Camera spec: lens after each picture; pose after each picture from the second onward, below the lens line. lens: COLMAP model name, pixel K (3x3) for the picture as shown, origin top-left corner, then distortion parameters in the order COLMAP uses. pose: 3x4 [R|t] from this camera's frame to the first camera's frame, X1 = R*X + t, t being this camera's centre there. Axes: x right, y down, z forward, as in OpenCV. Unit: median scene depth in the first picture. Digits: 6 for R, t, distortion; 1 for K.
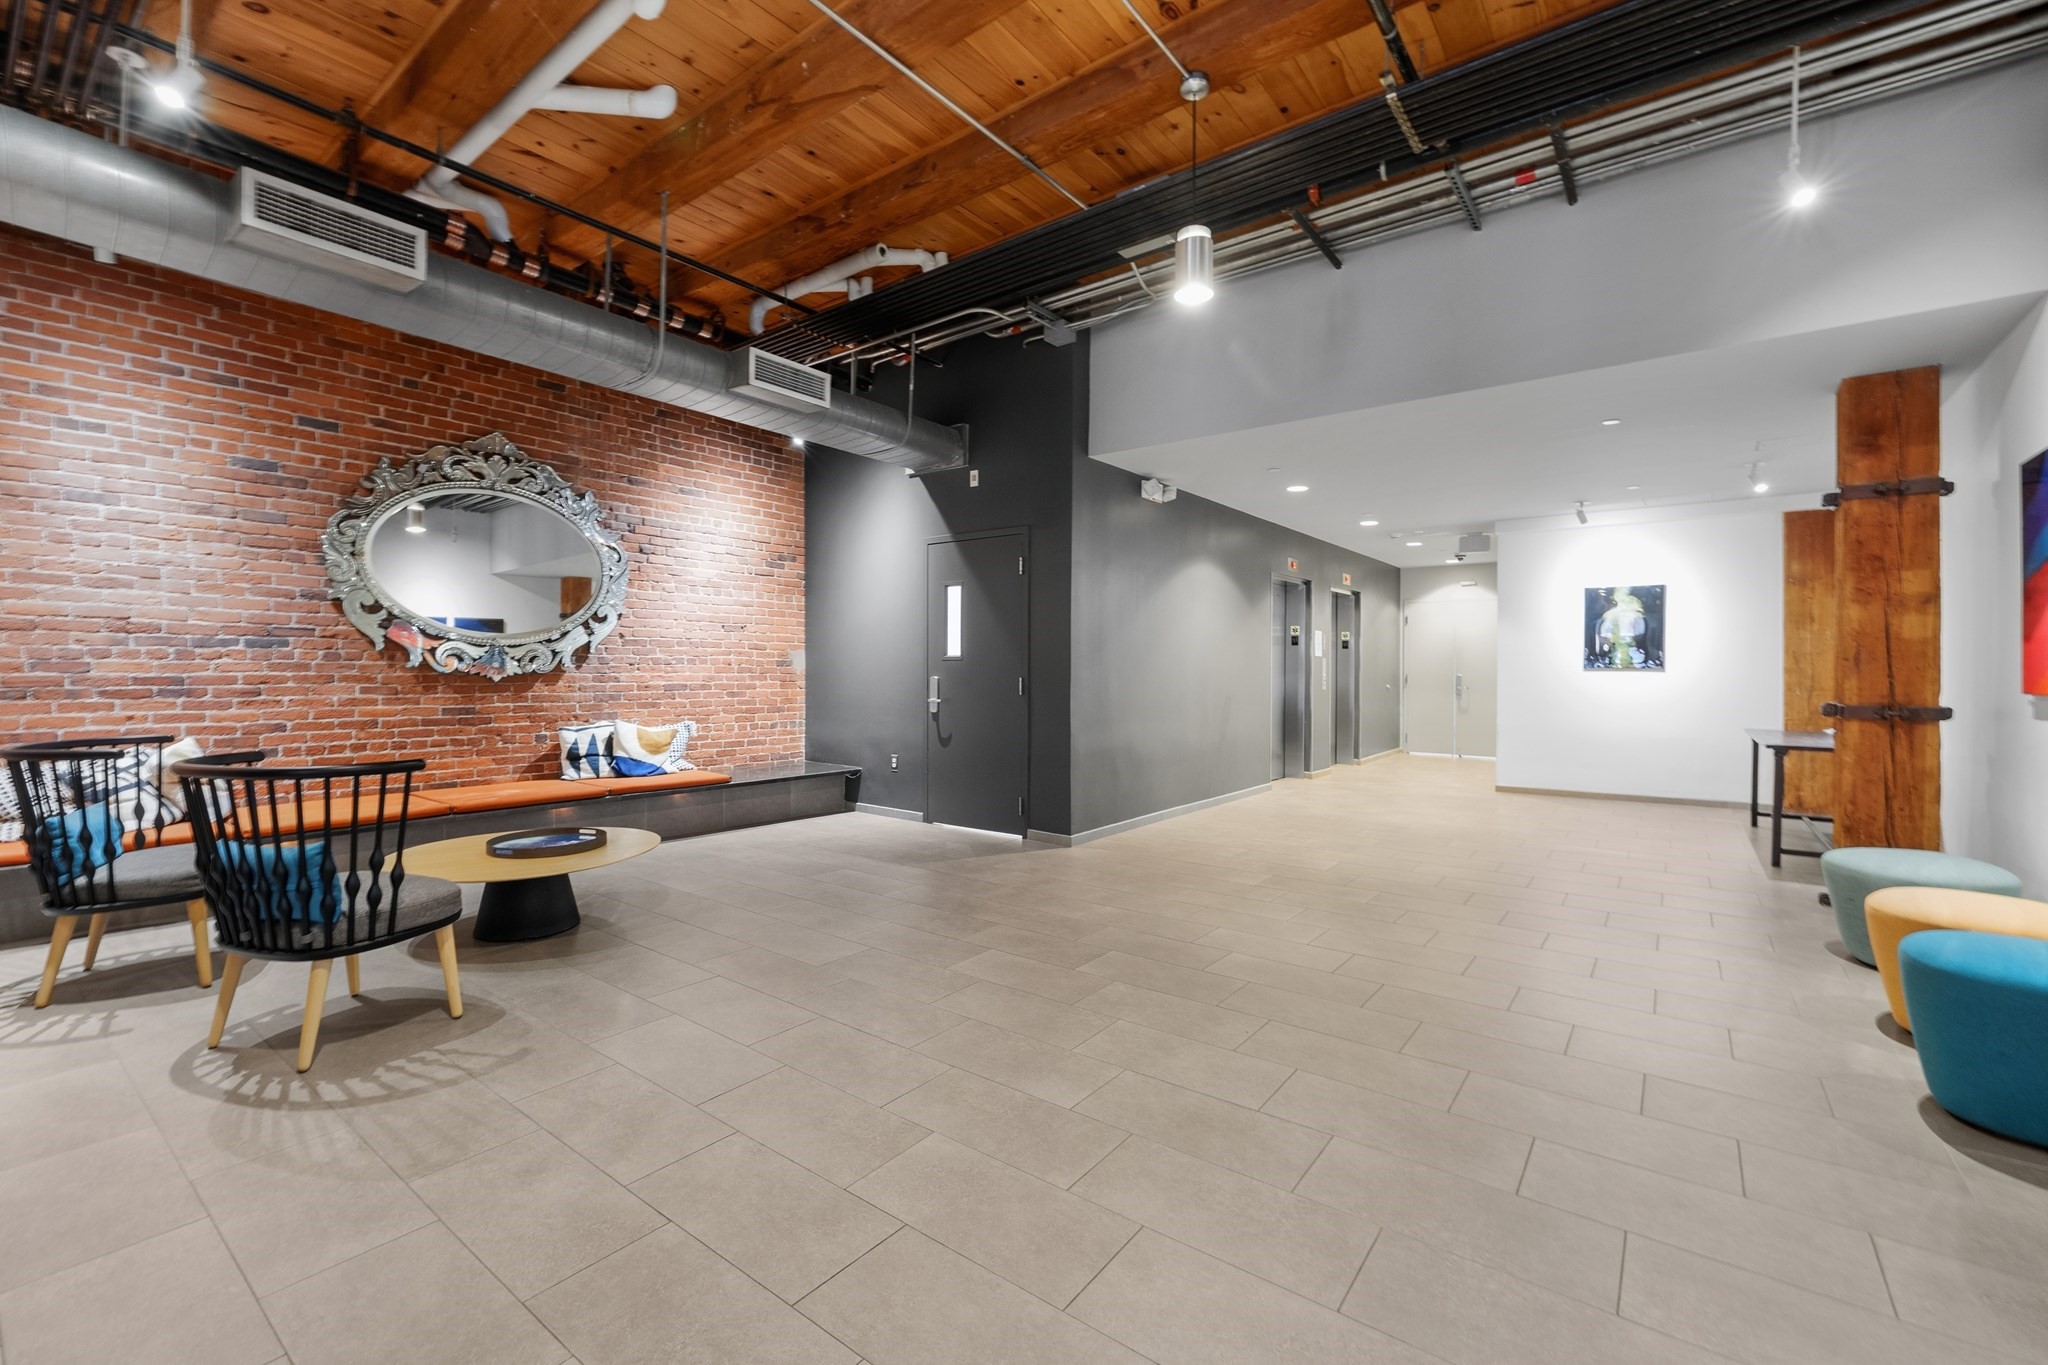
lens RADIAL K [[859.7, 0, 1022.9], [0, 859.7, 673.2], [0, 0, 1]] dist [0.000585, 0.000331]
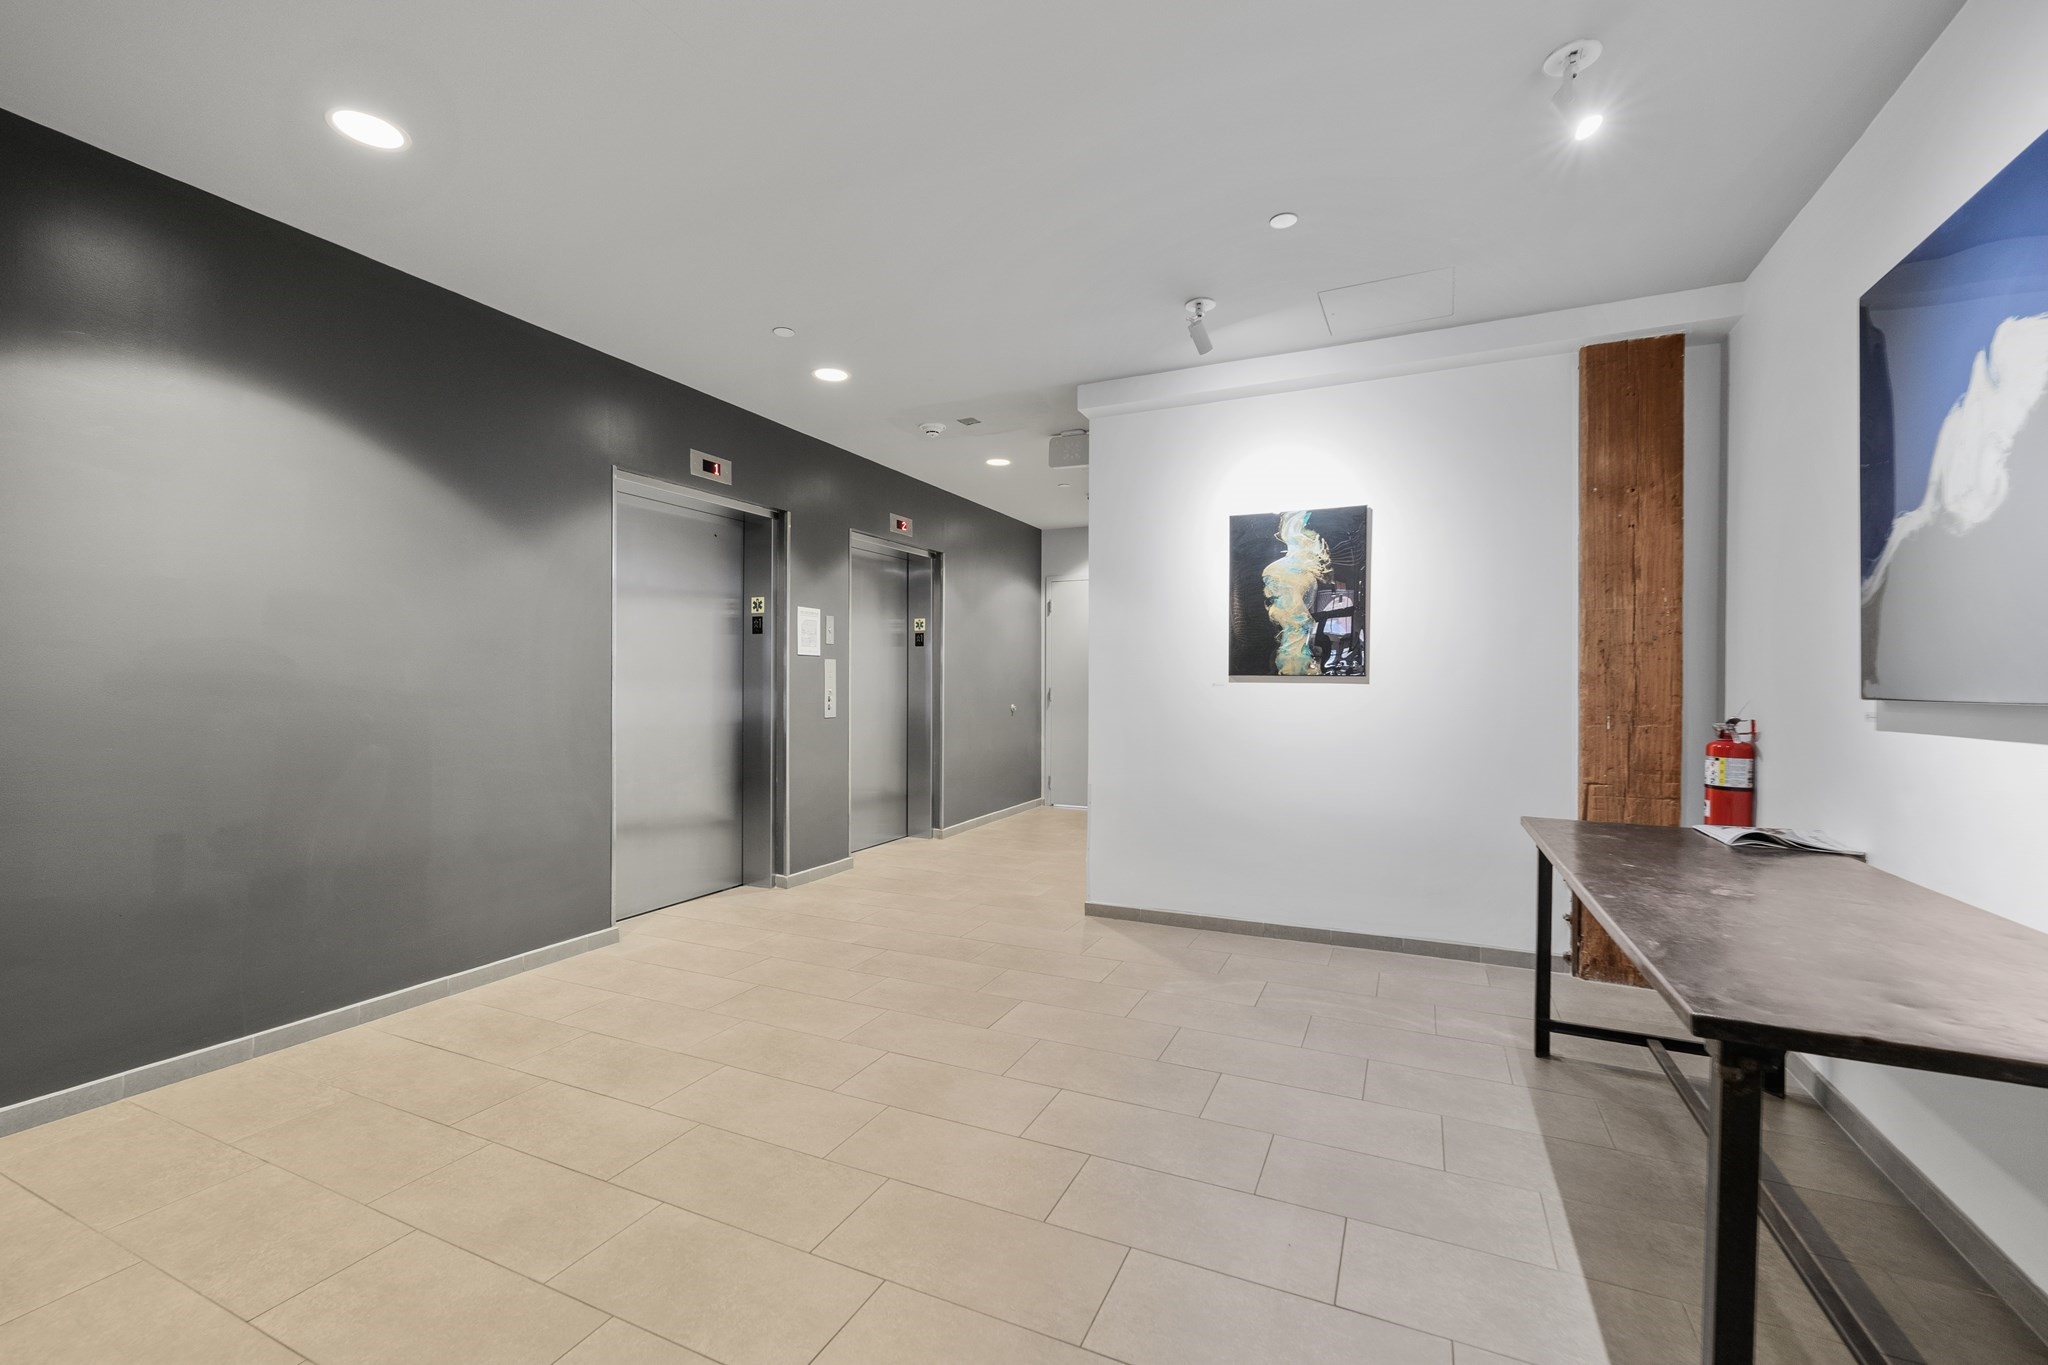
lens RADIAL K [[859.7, 0, 1020.4], [0, 859.7, 689.6], [0, 0, 1]] dist [0.000585, 0.000331]
pose [[0.974434, -0.002050, 0.224666, 0.435851], [0.001644, 0.999997, 0.001995, 0.001085], [-0.224669, -0.001575, 0.974434, 0.556799]]
